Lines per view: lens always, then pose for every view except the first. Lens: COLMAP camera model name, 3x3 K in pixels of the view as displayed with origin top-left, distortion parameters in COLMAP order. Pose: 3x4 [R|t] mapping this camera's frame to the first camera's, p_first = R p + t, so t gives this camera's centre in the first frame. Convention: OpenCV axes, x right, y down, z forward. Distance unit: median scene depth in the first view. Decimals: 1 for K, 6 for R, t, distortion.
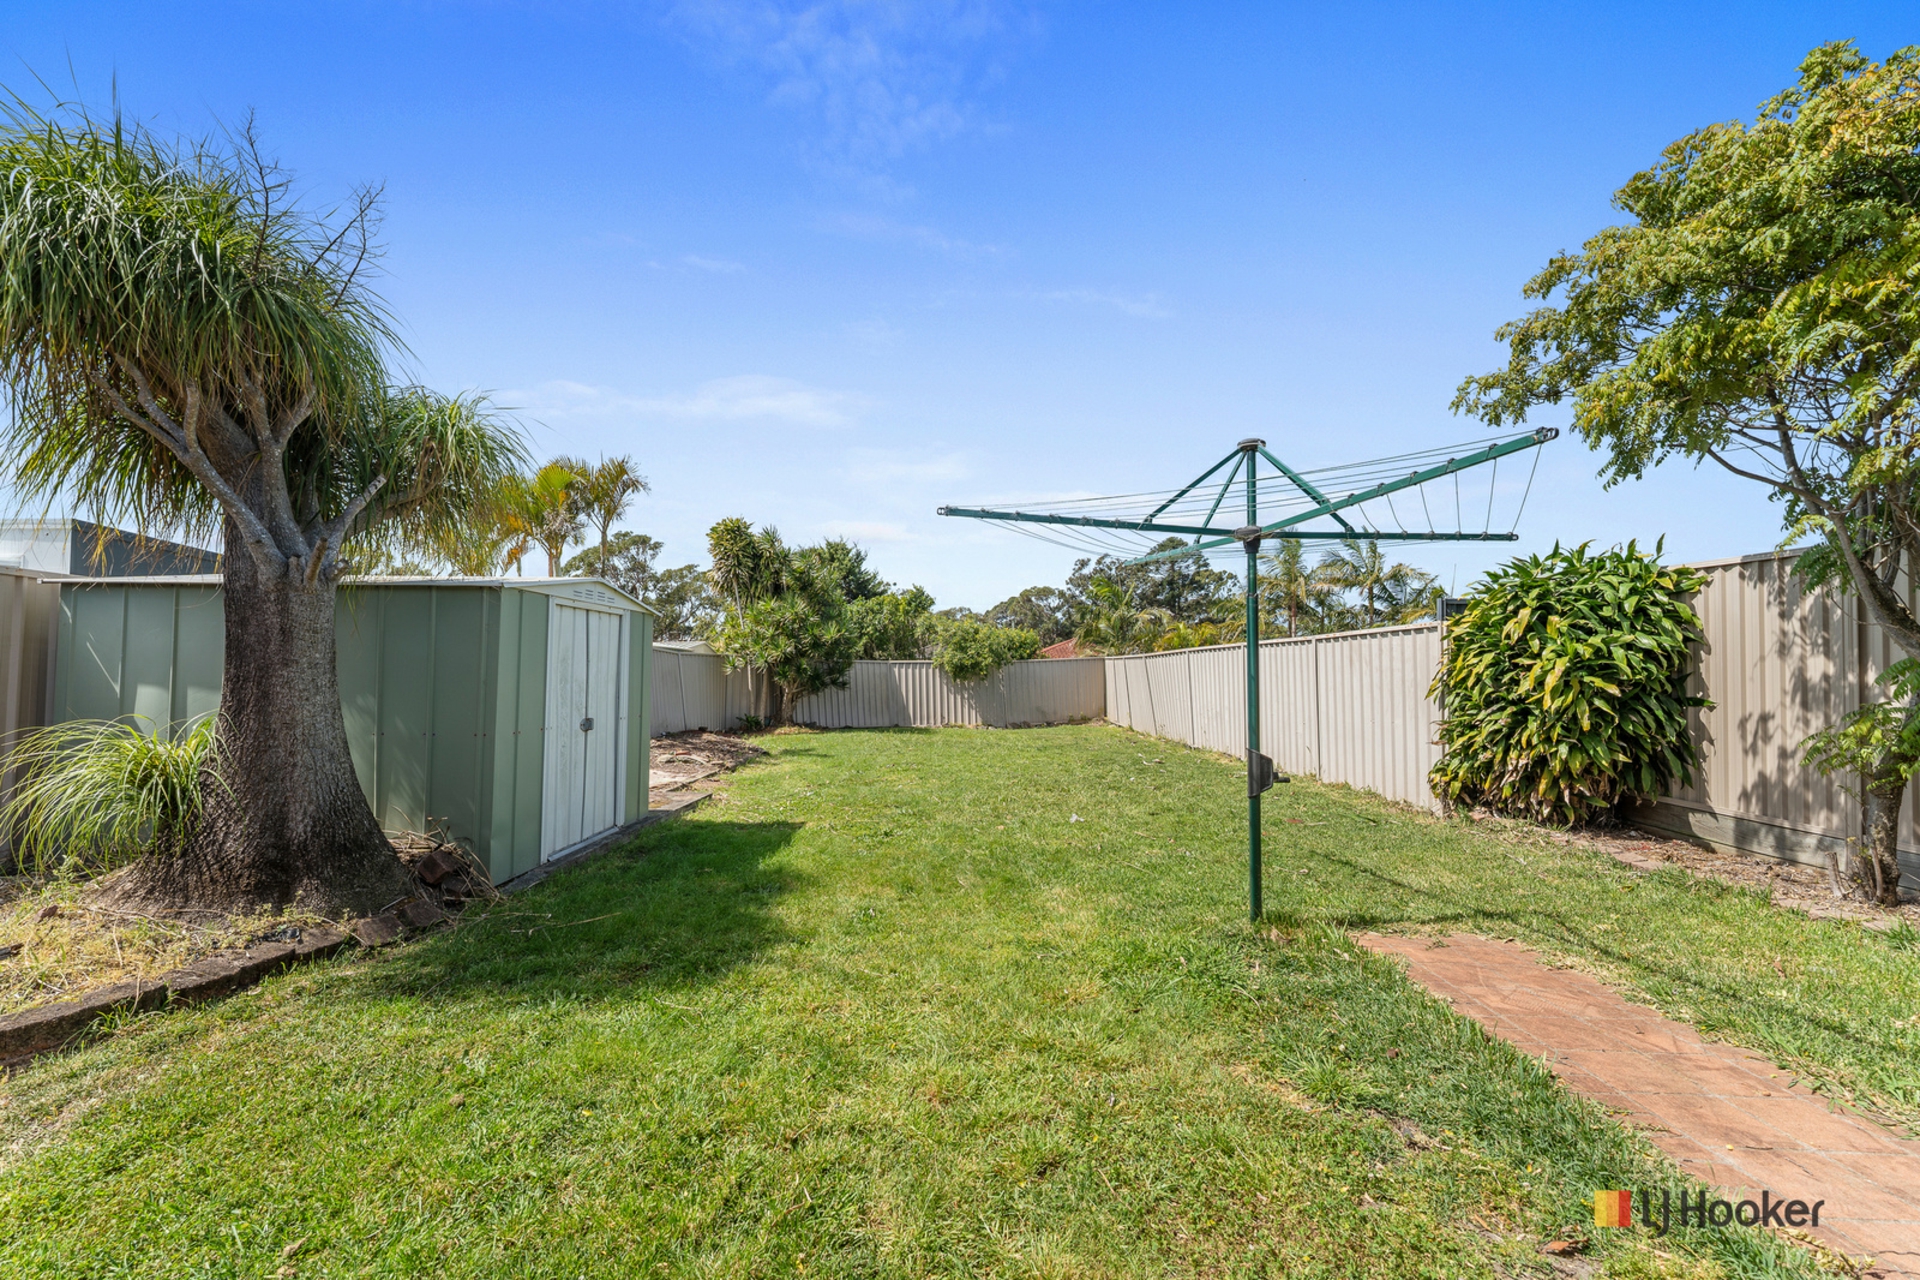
lens RADIAL K [[781.3, 0, 960.0], [0, 781.3, 640.0], [0, 0, 1]] dist [-0.001823, -0.000334]
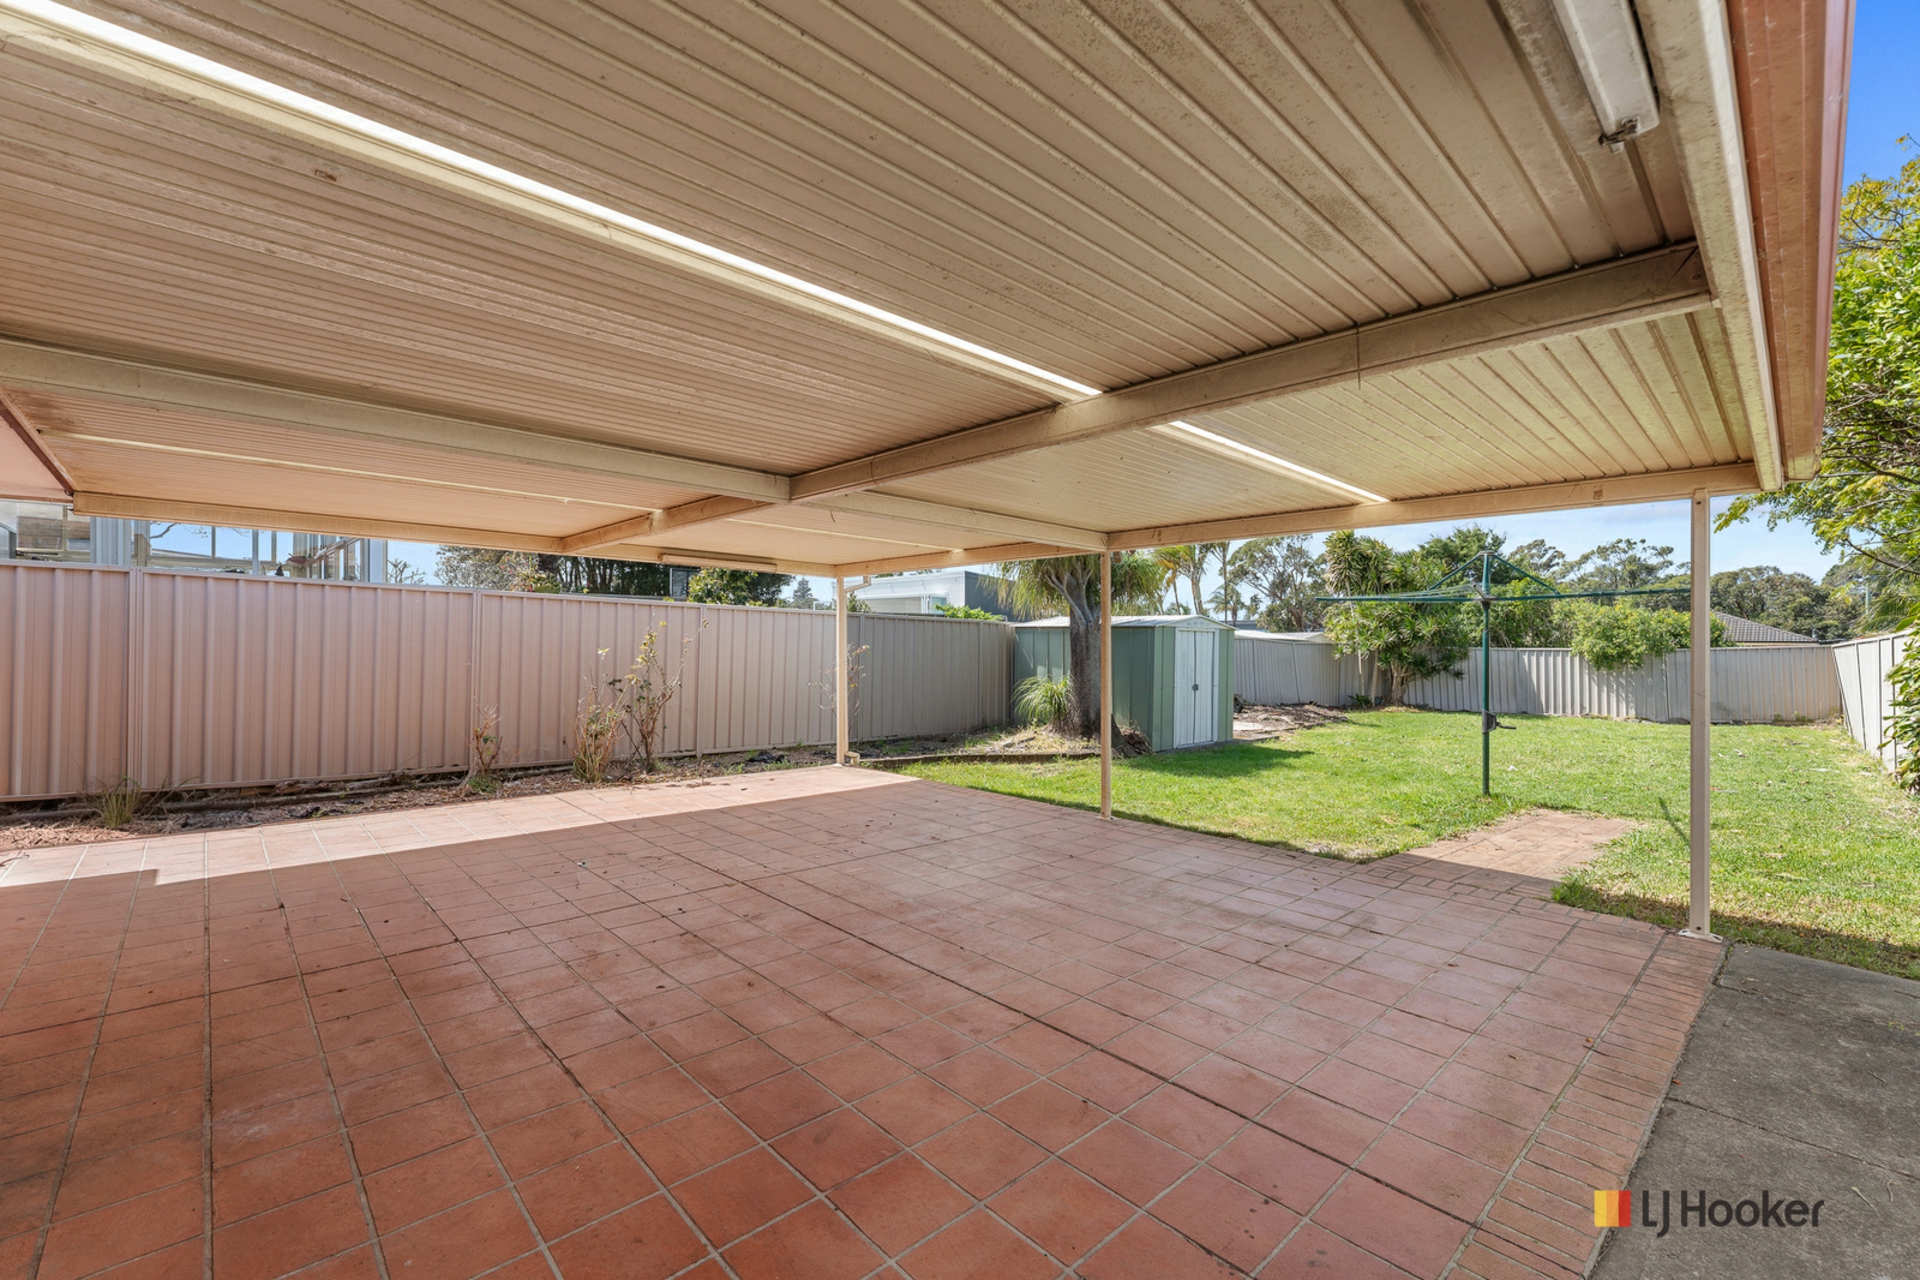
lens RADIAL K [[804.0, 0, 960.0], [0, 804.0, 640.0], [0, 0, 1]] dist [-0.000389, -0.000019]
pose [[0.694508, -0.000738, -0.719485, 0.196180], [0.020065, 0.999630, 0.018344, -0.021550], [0.719205, -0.027176, 0.694266, -0.290171]]
